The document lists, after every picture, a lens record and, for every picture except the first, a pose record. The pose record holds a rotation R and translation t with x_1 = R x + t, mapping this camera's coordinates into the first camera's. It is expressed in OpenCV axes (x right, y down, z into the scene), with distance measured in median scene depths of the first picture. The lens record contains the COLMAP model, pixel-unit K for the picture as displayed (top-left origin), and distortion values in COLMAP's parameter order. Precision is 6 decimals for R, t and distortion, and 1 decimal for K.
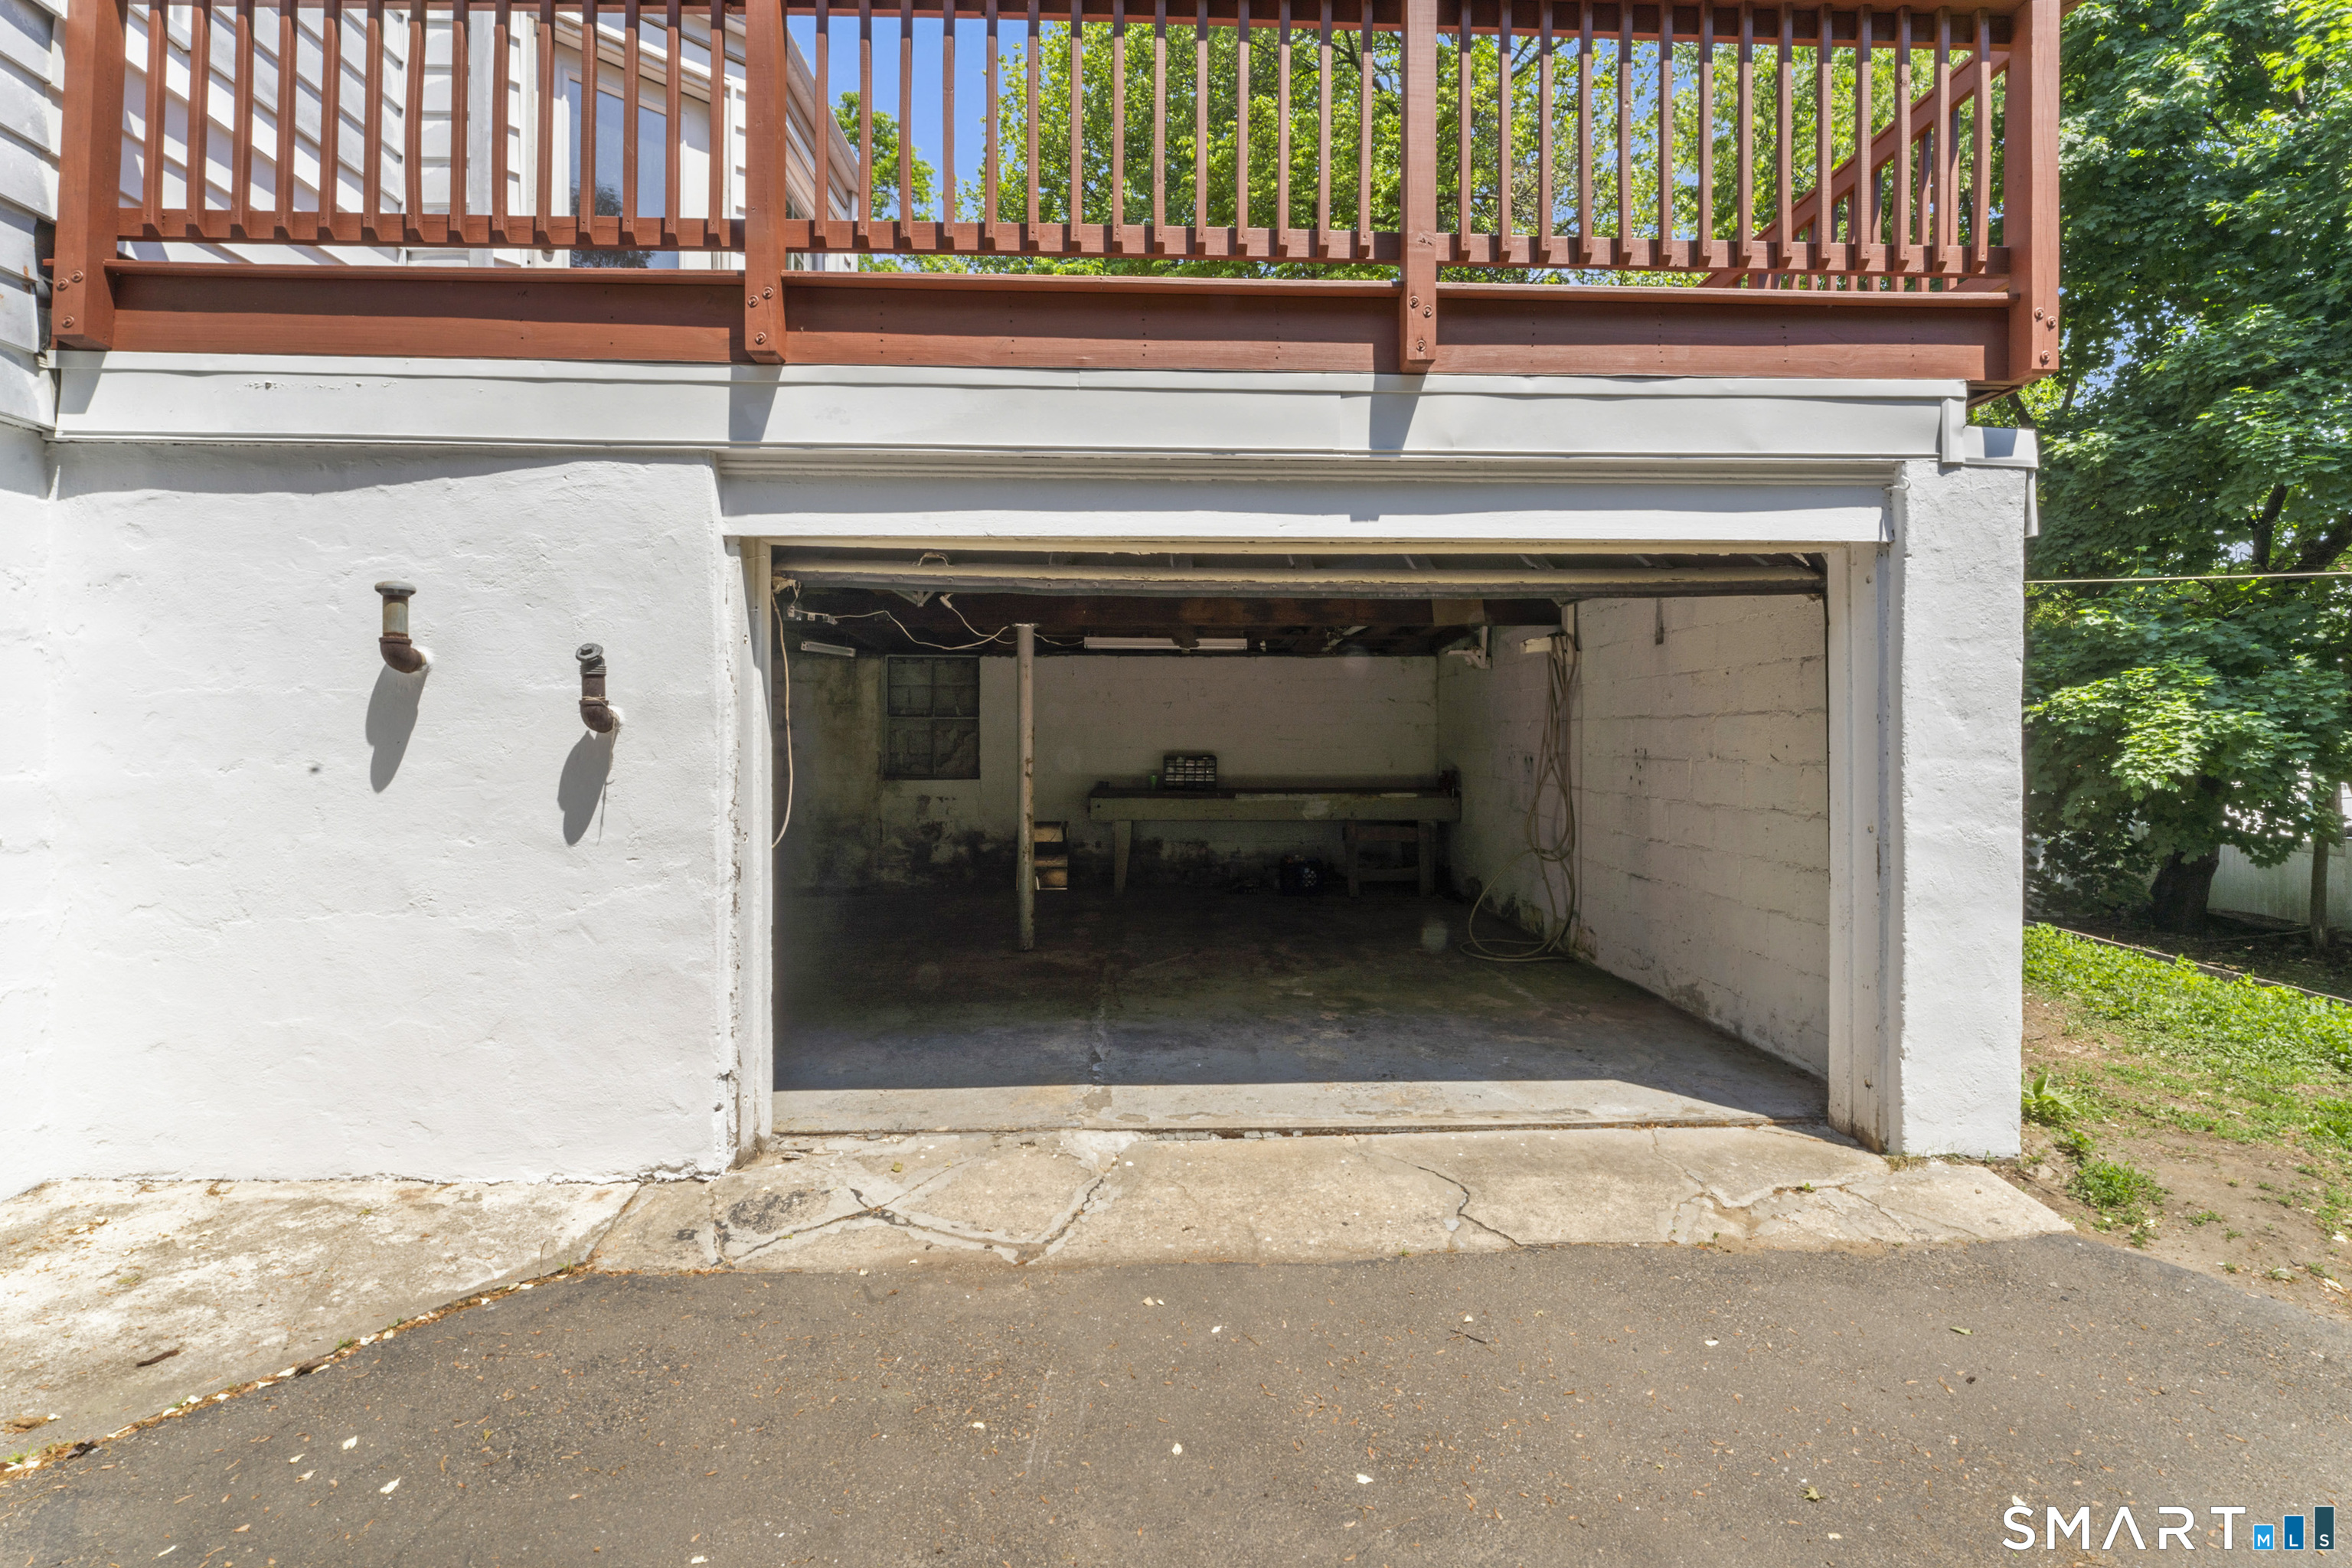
lens RADIAL K [[1338.0, 0, 1176.0], [0, 1338.0, 784.0], [0, 0, 1]] dist [-0.003790, -0.000588]
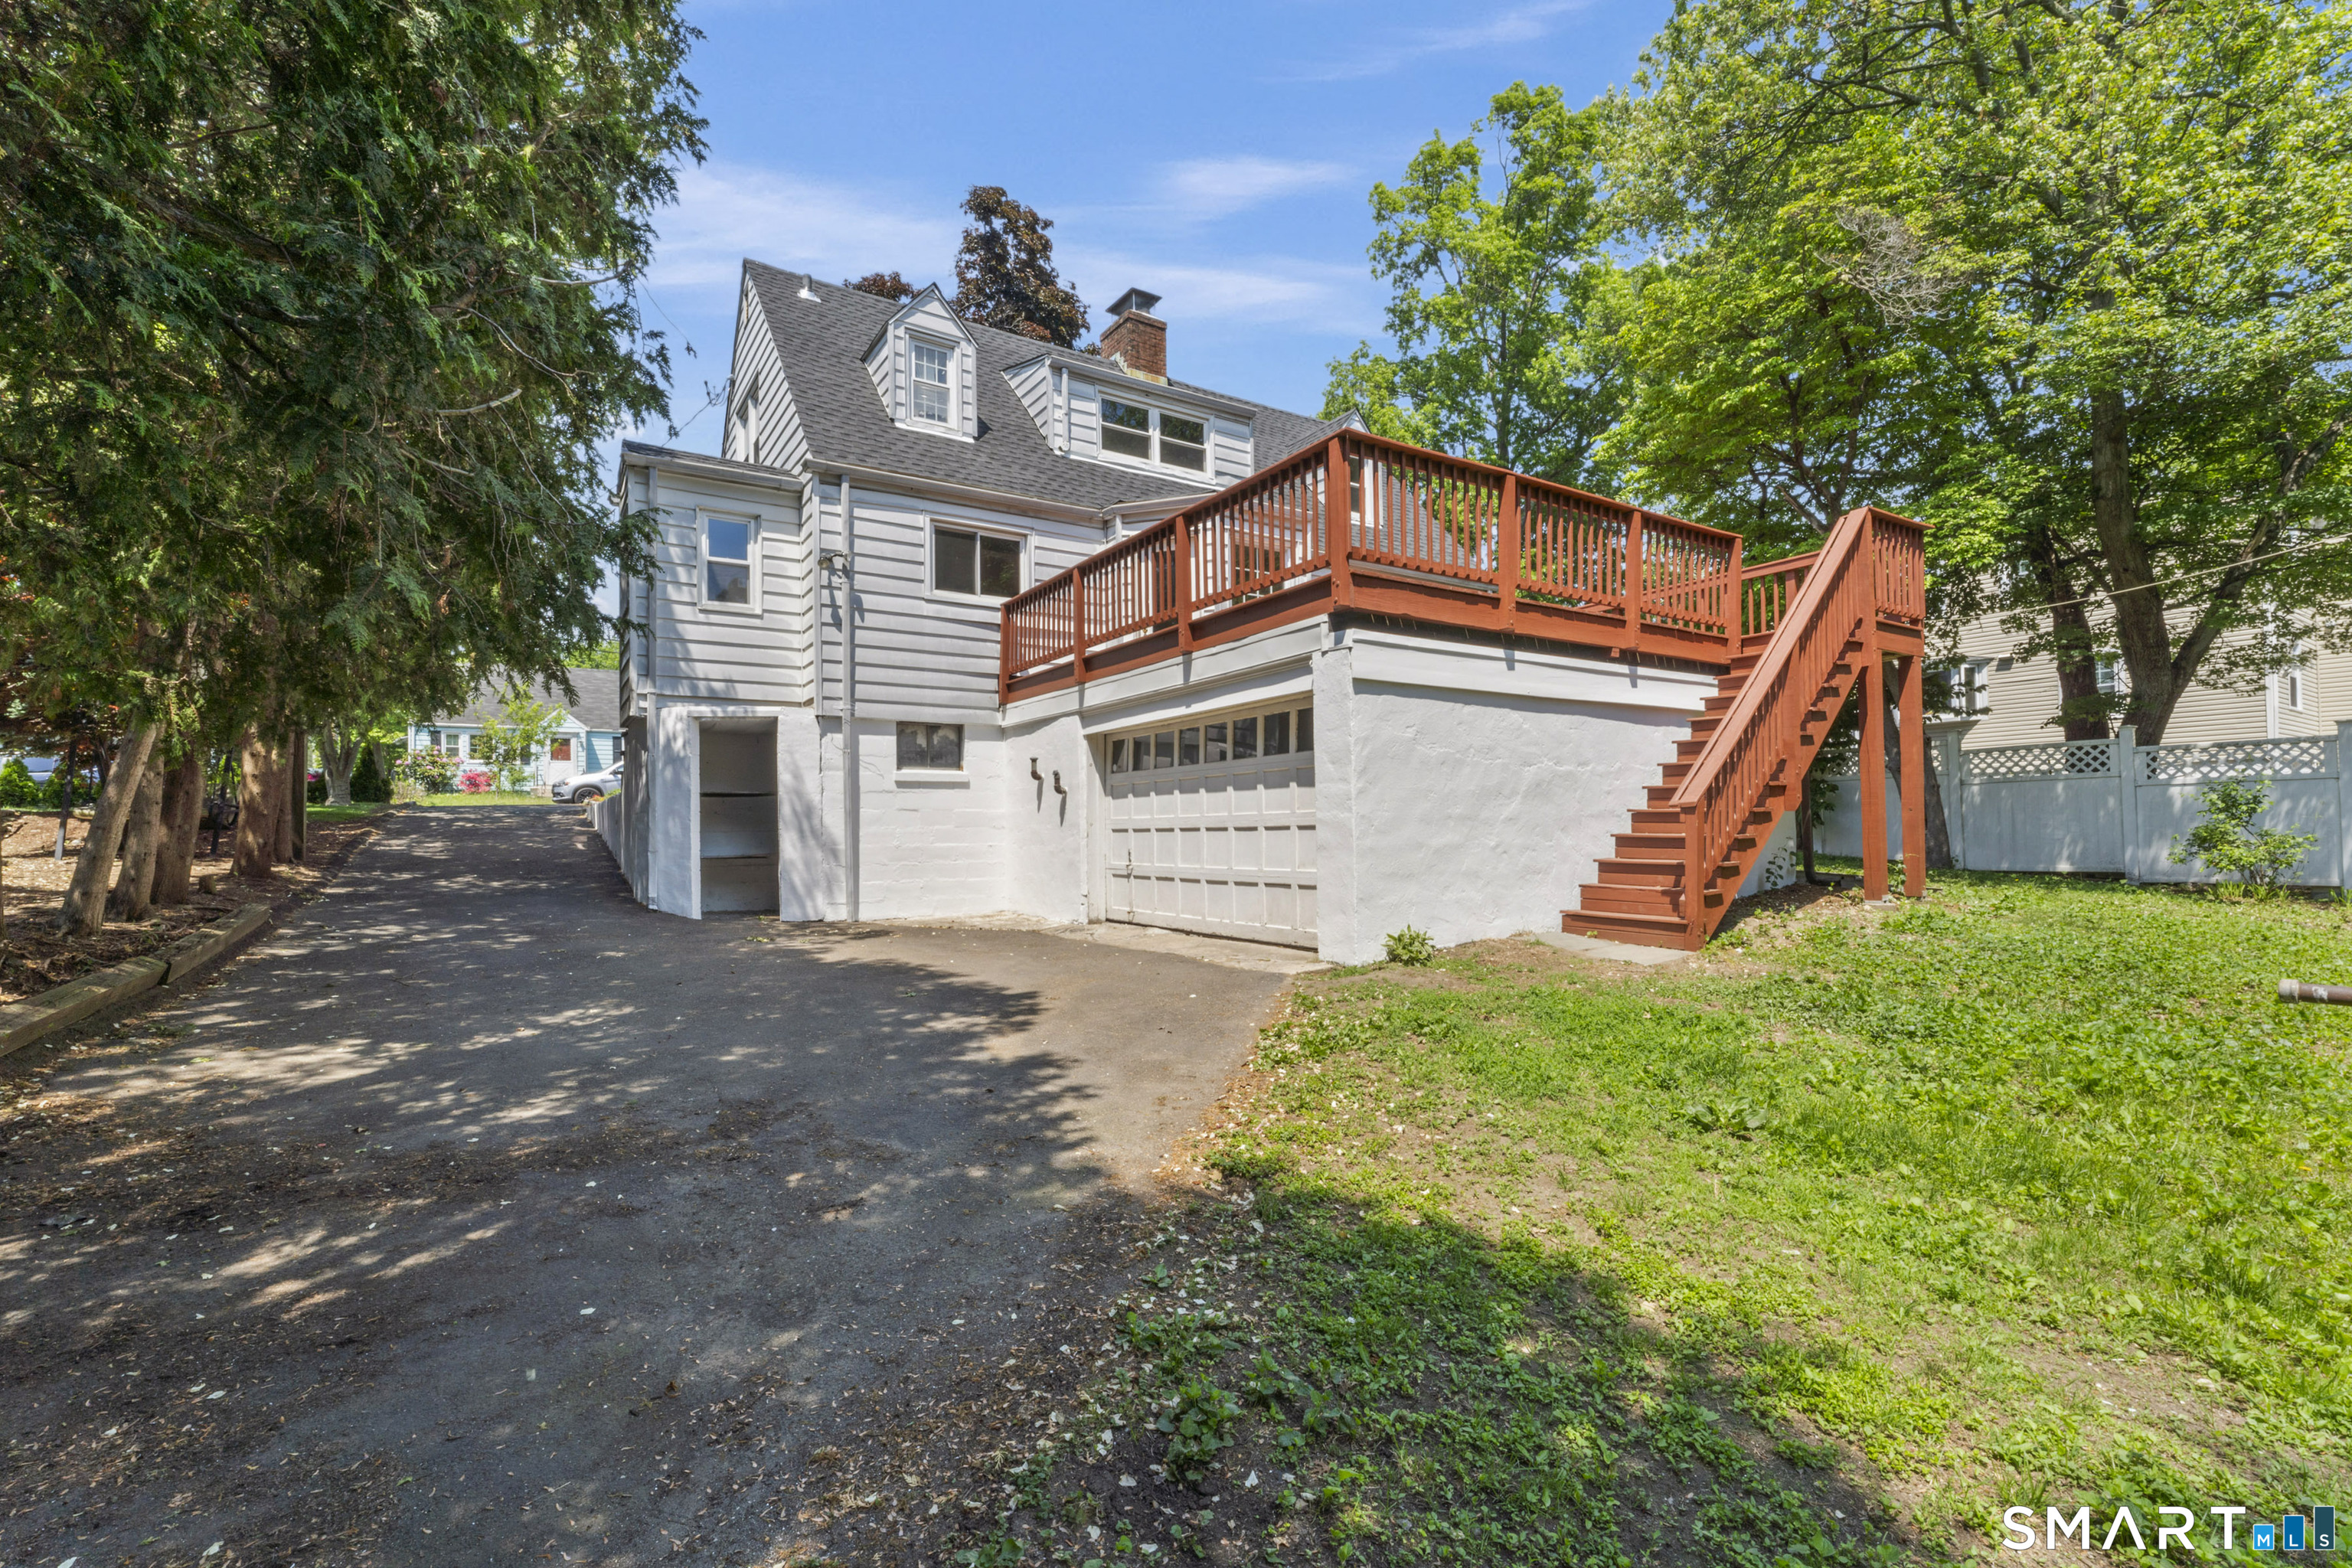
lens RADIAL K [[993.2, 0, 1173.9], [0, 993.2, 814.9], [0, 0, 1]] dist [-0.000486, -0.000046]
pose [[0.493319, -0.018011, -0.869662, 1.925499], [0.012864, 0.999827, -0.013410, 0.051269], [0.869753, -0.004572, 0.493466, -0.034903]]
